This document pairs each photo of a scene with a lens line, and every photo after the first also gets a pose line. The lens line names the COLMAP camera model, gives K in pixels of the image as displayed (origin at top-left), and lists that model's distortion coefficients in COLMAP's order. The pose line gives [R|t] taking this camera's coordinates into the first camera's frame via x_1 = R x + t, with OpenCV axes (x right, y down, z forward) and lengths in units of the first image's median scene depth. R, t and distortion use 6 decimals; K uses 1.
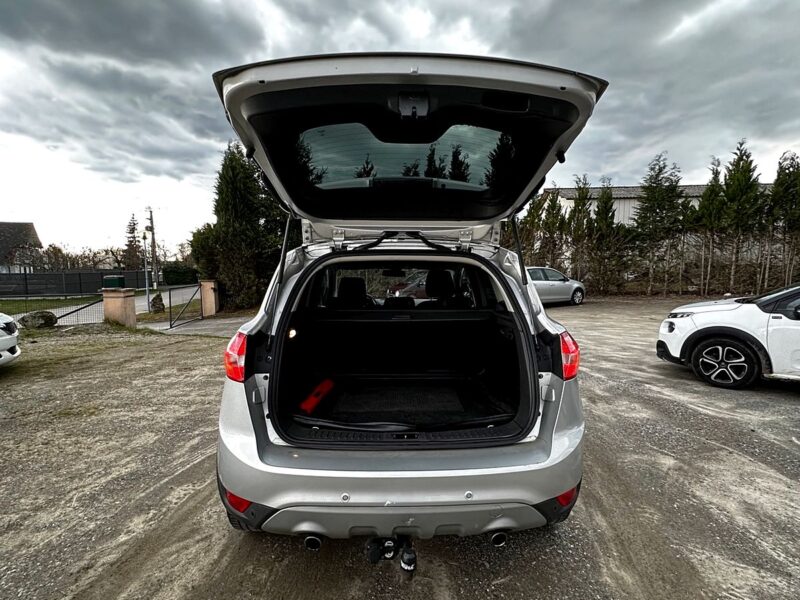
lens RADIAL K [[387.4, 0, 399.9], [0, 387.4, 300.1], [0, 0, 1]] dist [-0.001965, 0.002318]
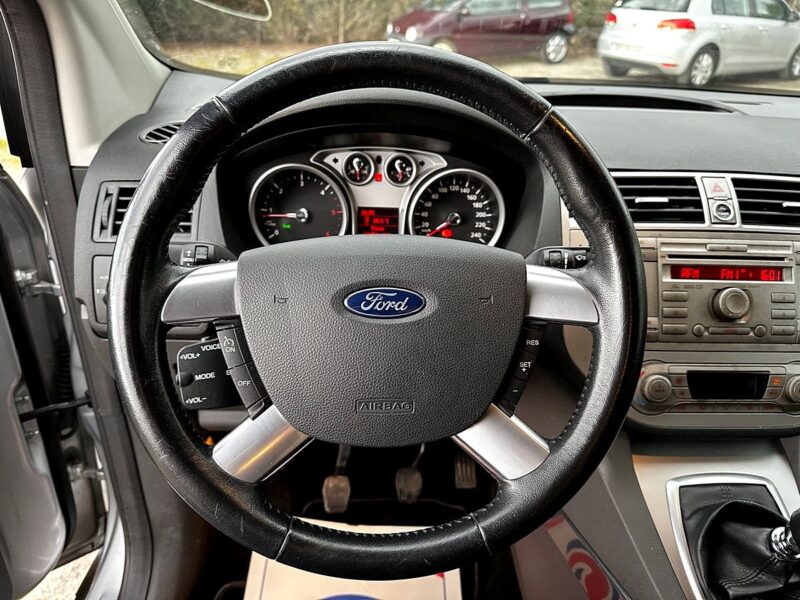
lens RADIAL K [[568.9, 0, 408.1], [0, 568.9, 304.7], [0, 0, 1]] dist [0.029755, -0.040393]
pose [[0.999084, 0.020837, 0.037382, -0.079104], [-0.034324, 0.911846, 0.409096, -0.011553], [-0.025562, -0.410004, 0.911725, 0.696635]]
